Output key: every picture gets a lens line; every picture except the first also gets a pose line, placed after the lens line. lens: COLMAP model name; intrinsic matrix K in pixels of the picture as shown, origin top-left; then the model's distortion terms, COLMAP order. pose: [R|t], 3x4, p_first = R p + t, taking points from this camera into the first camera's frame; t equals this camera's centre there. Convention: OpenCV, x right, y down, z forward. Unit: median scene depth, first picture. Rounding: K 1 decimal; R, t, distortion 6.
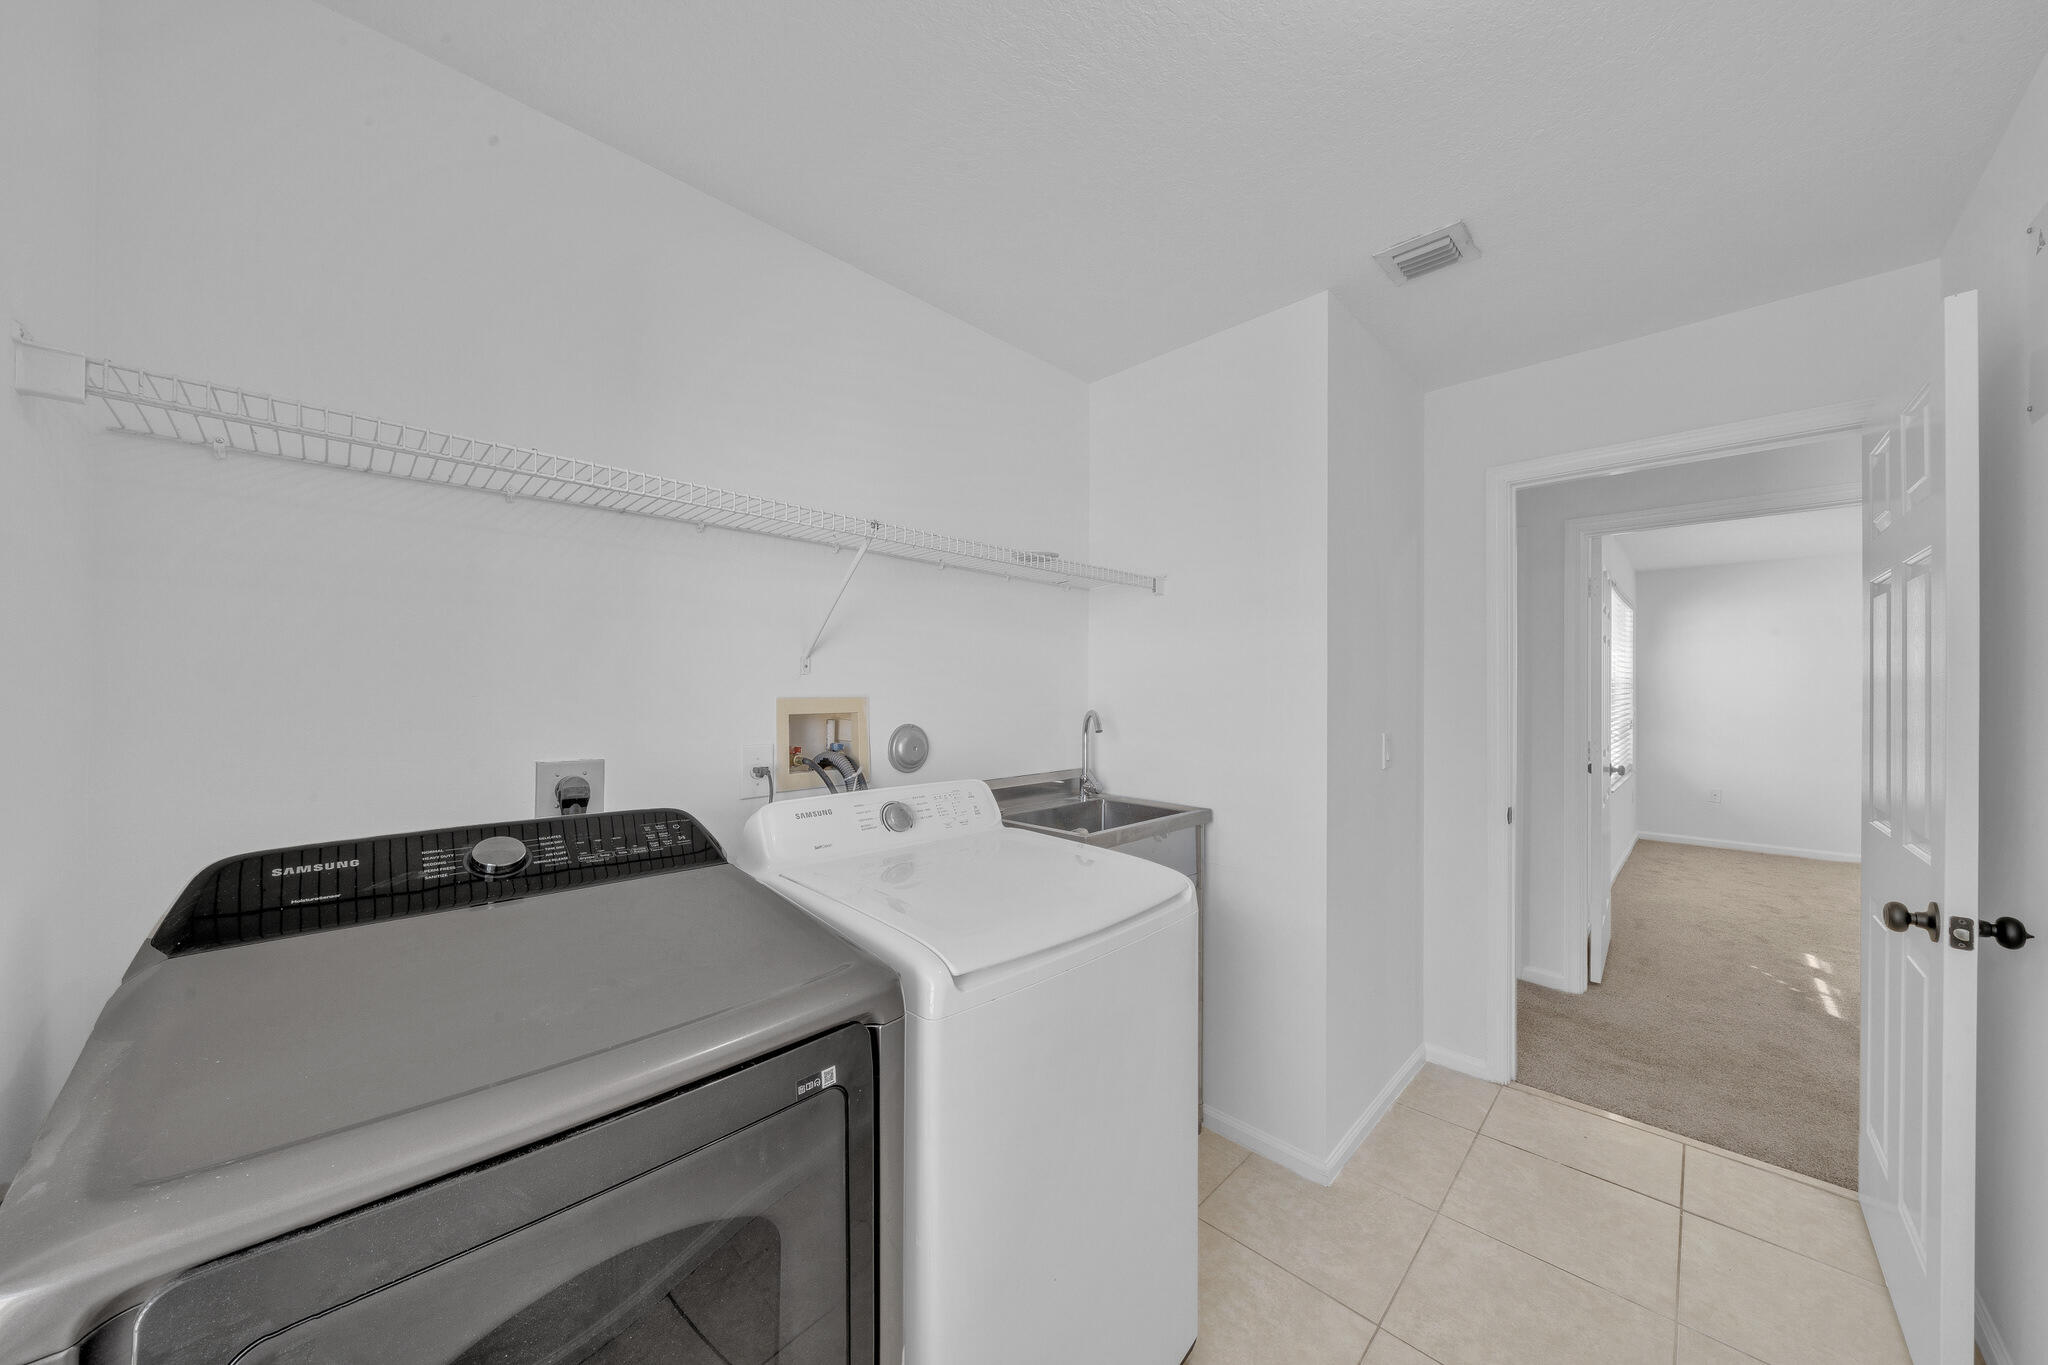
lens RADIAL K [[702.1, 0, 1018.0], [0, 702.1, 697.4], [0, 0, 1]] dist [-0.005863, 0.000665]
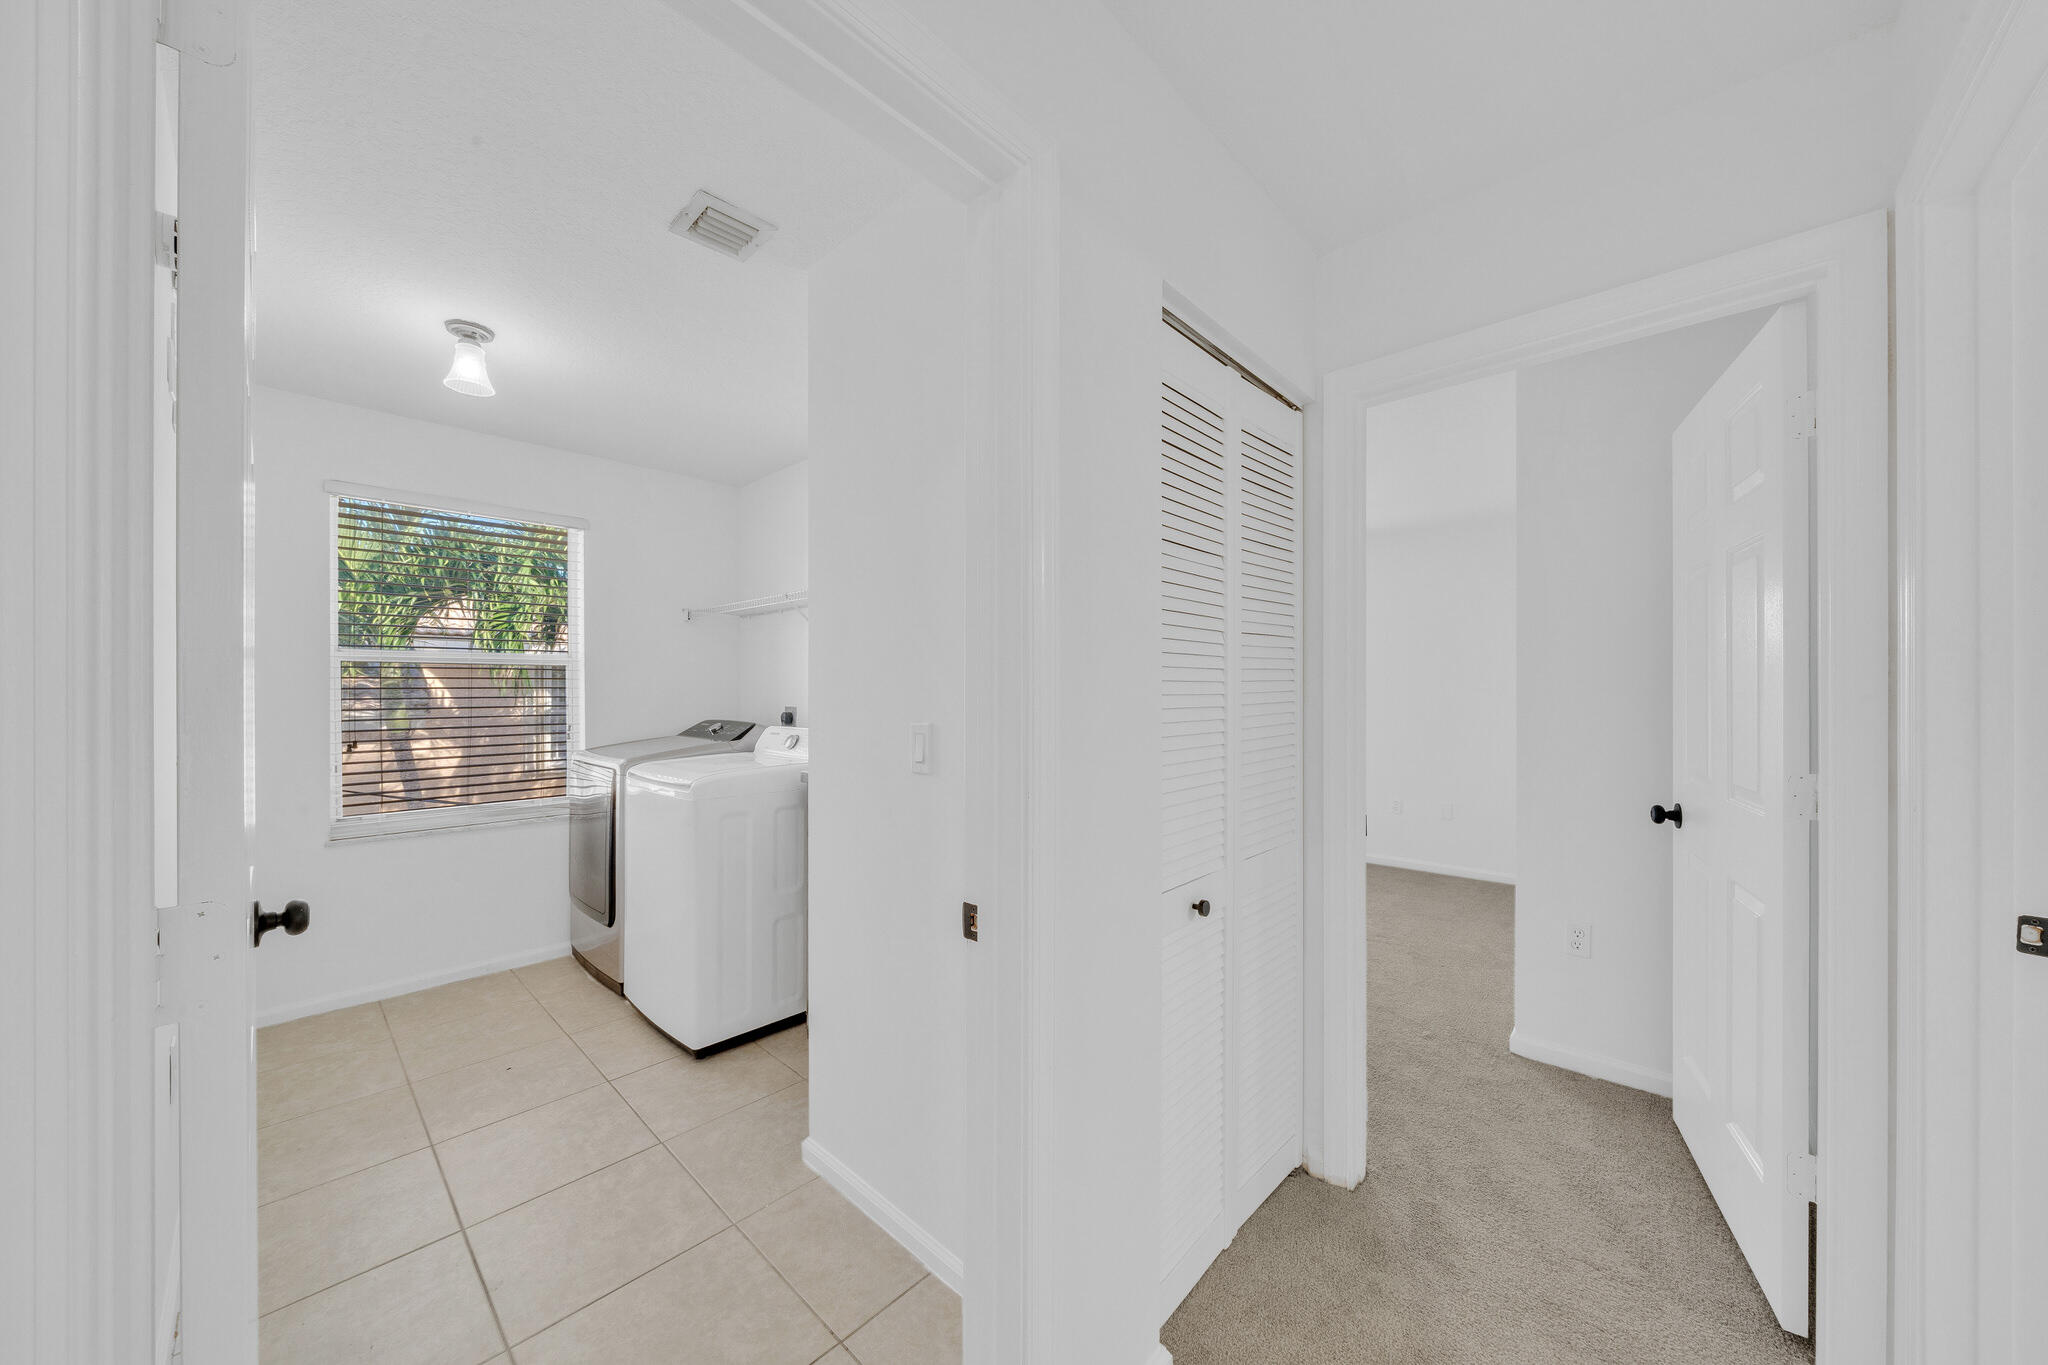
lens RADIAL K [[702.1, 0, 1017.4], [0, 702.1, 685.0], [0, 0, 1]] dist [-0.005863, 0.000665]
pose [[0.025598, 0.005524, -0.999657, 1.477641], [0.008070, 0.999951, 0.005733, 0.003845], [0.999640, -0.008214, 0.025552, 1.298756]]
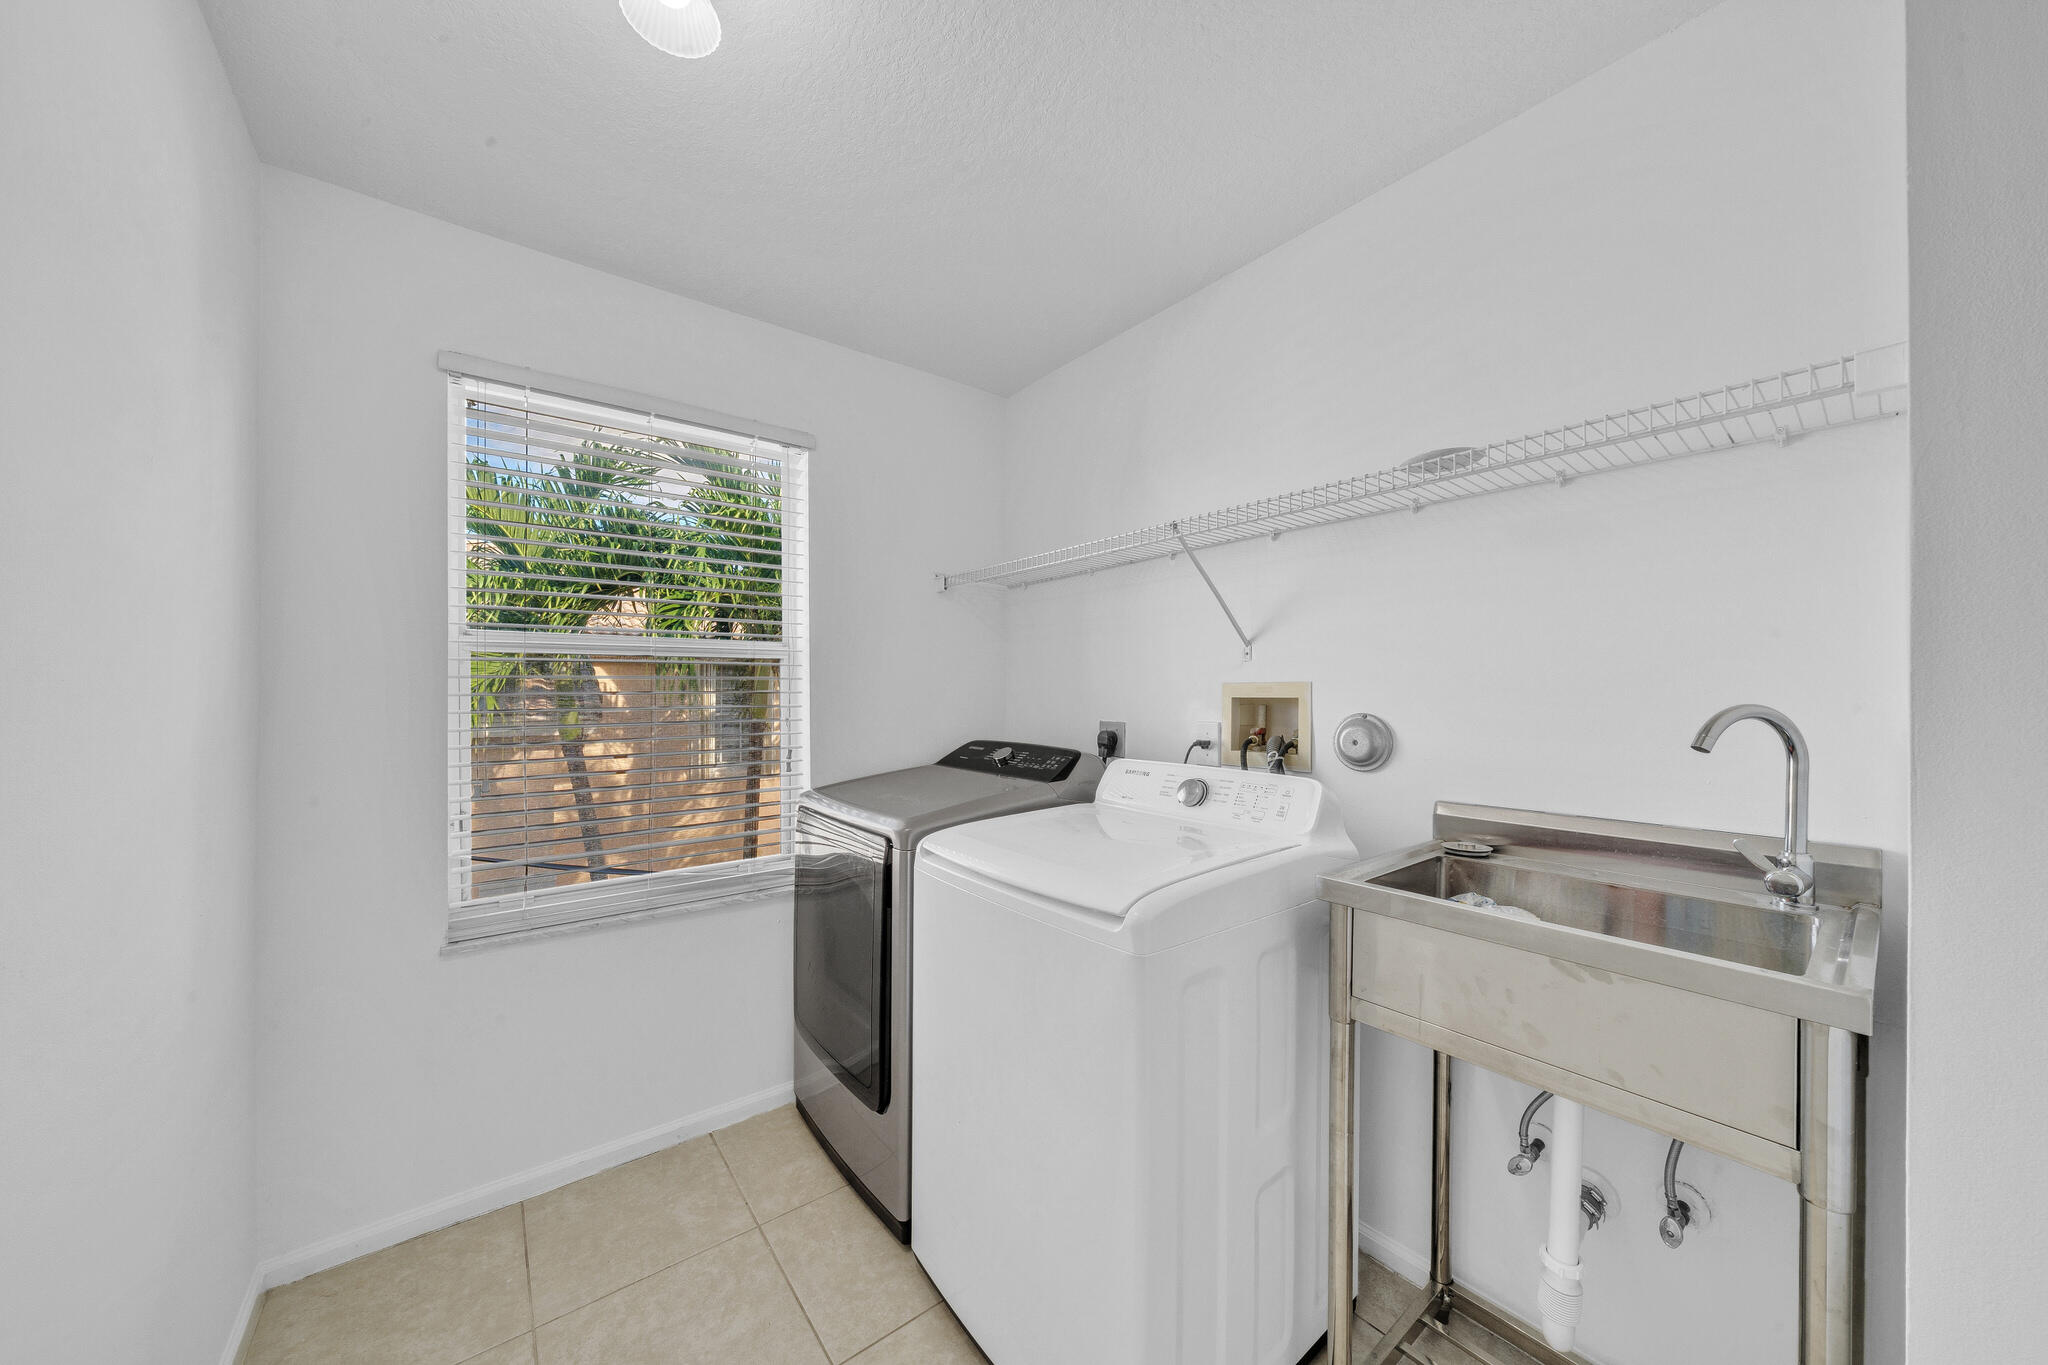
lens RADIAL K [[702.1, 0, 1027.6], [0, 702.1, 684.8], [0, 0, 1]] dist [-0.005863, 0.000665]
pose [[-0.129856, 0.006376, -0.991512, 0.760278], [0.005726, 0.999967, 0.005680, -0.003513], [0.991516, -0.004940, -0.129889, 0.739177]]
